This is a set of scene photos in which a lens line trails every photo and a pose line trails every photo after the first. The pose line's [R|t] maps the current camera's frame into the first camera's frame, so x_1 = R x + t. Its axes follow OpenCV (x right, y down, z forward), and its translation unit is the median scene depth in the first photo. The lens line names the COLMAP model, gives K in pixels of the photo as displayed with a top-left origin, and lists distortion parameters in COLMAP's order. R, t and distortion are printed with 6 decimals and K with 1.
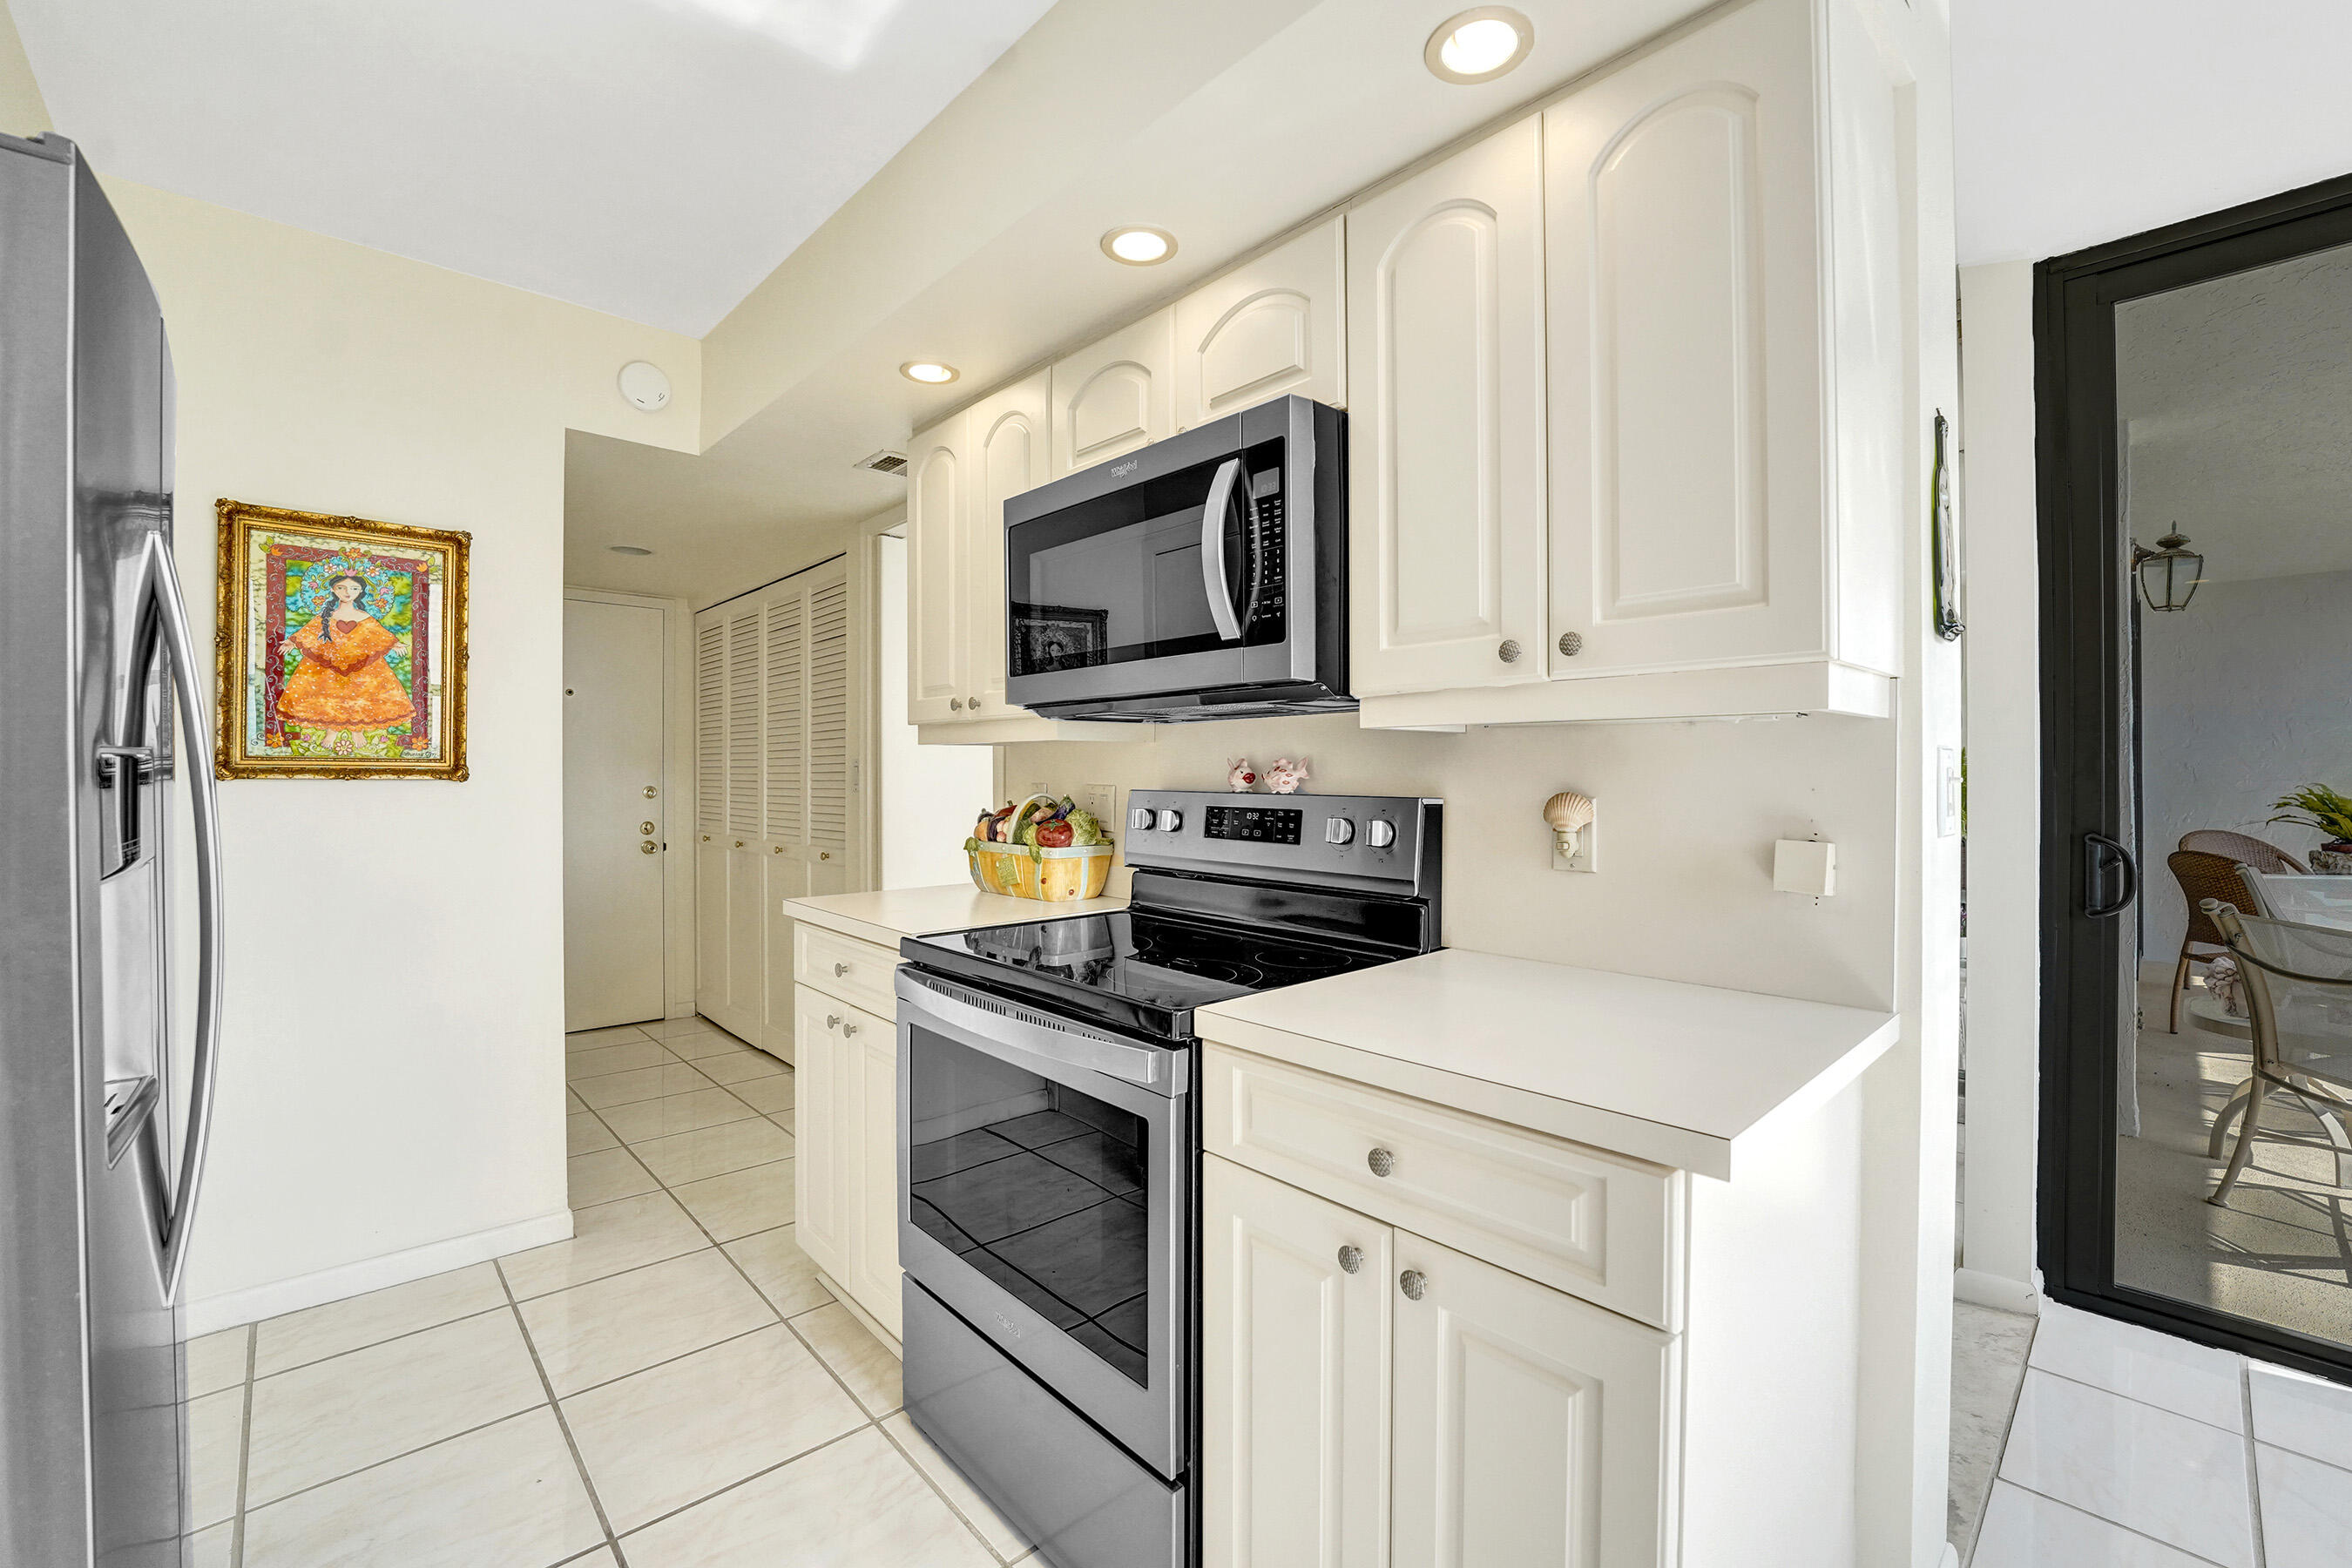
lens RADIAL K [[971.0, 0, 1182.9], [0, 971.0, 779.1], [0, 0, 1]] dist [-0.029326, 0.003627]
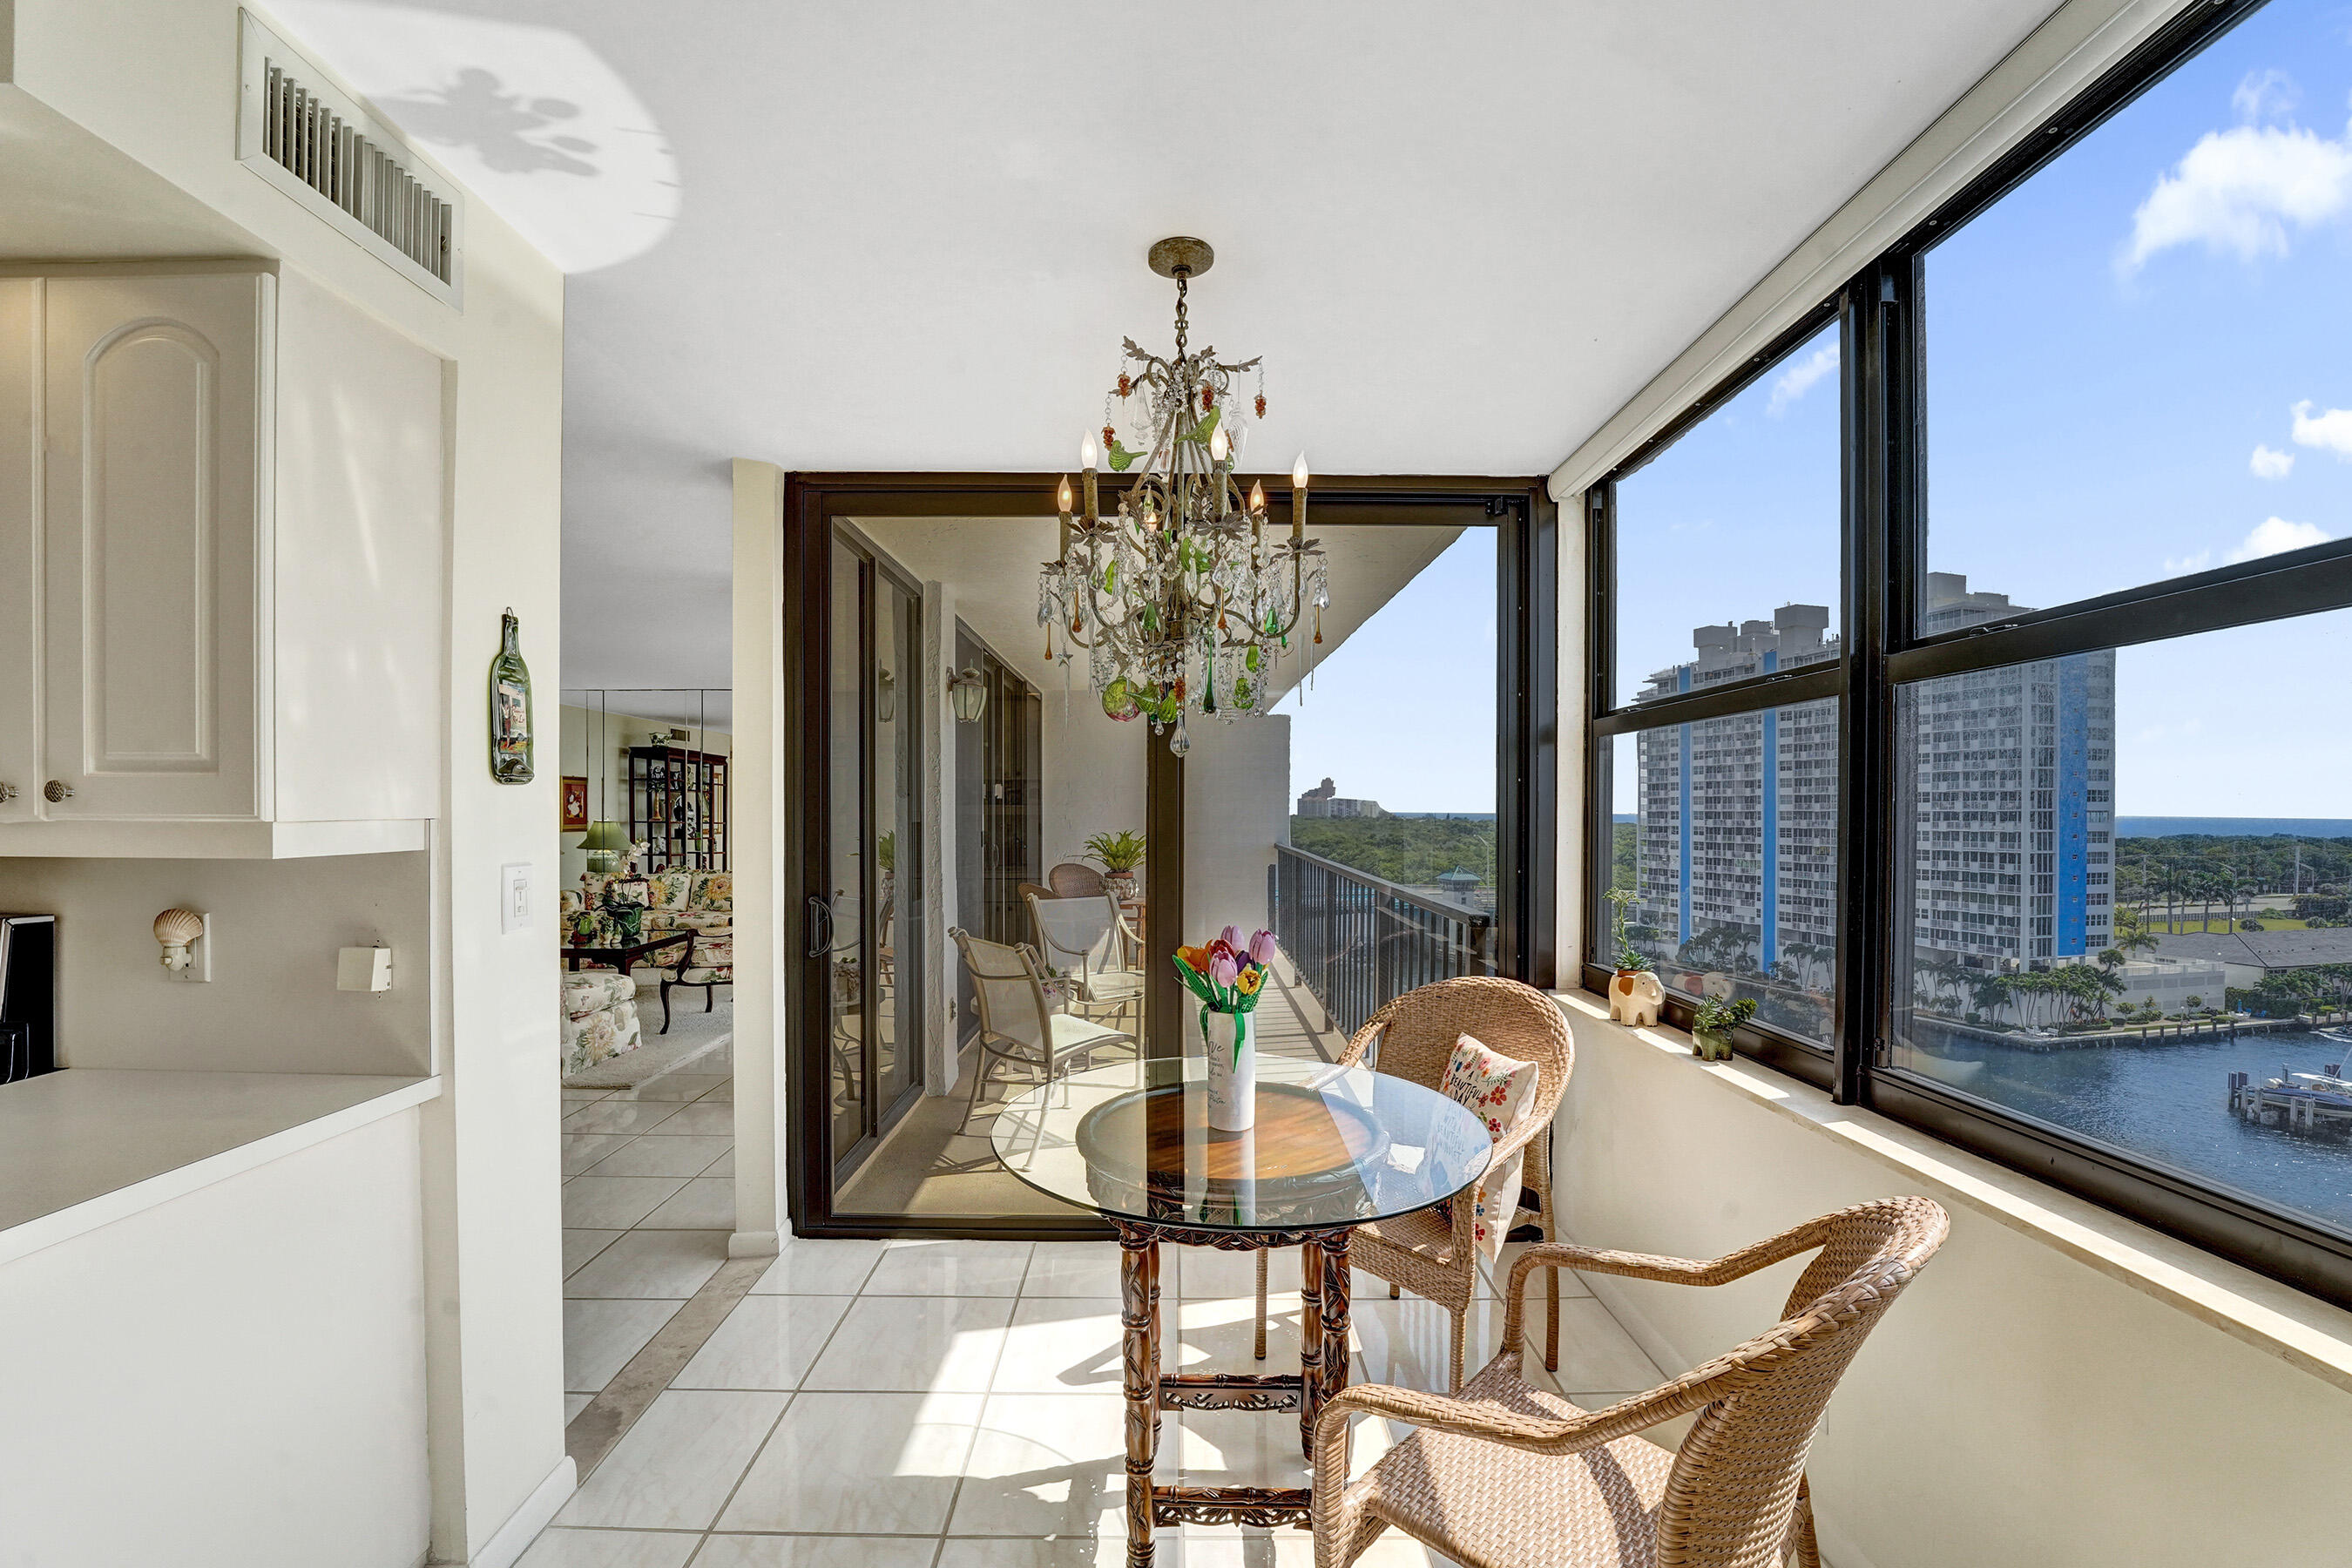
lens RADIAL K [[971.0, 0, 1156.5], [0, 971.0, 816.4], [0, 0, 1]] dist [-0.029326, 0.003627]
pose [[0.691810, -0.003092, 0.722073, 0.276383], [-0.000688, 0.999988, 0.004941, -0.065648], [-0.722080, -0.003915, 0.691799, -0.341948]]
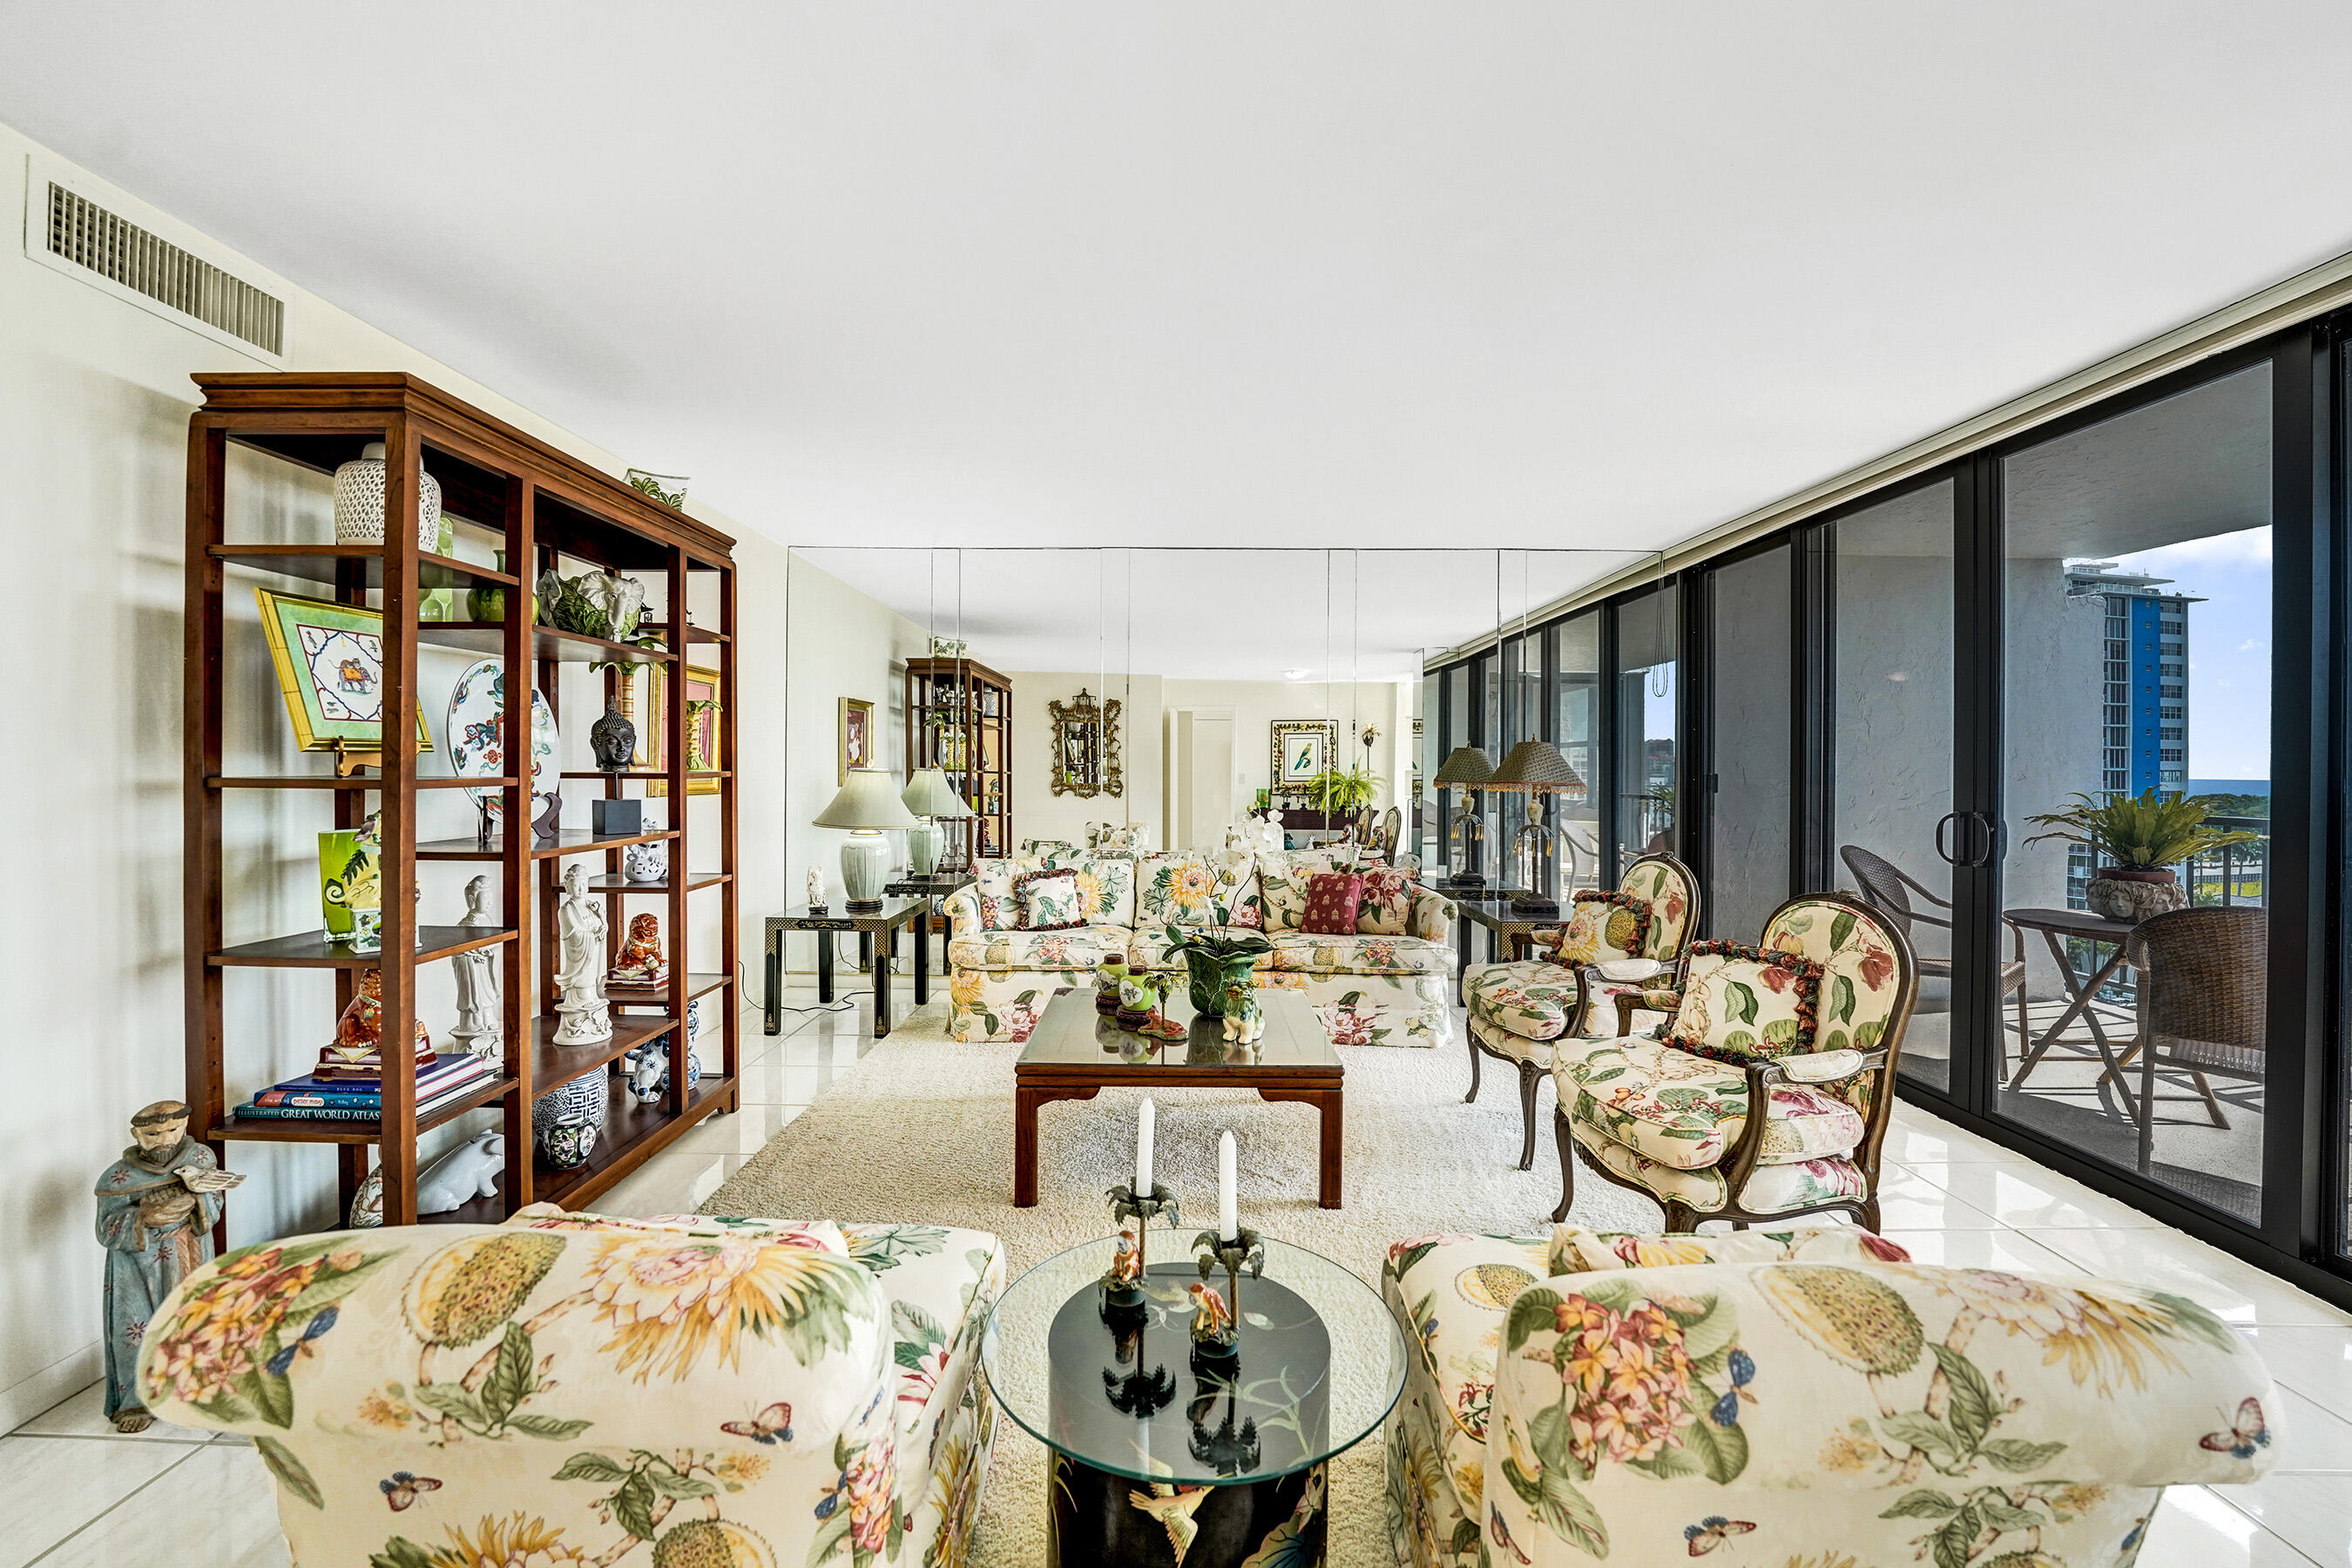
lens RADIAL K [[971.0, 0, 1168.8], [0, 971.0, 769.9], [0, 0, 1]] dist [-0.029326, 0.003627]
pose [[0.694971, 0.001277, 0.719036, 0.238186], [-0.003983, 0.999990, 0.002074, -0.025889], [-0.719027, -0.004306, 0.694969, 2.213530]]
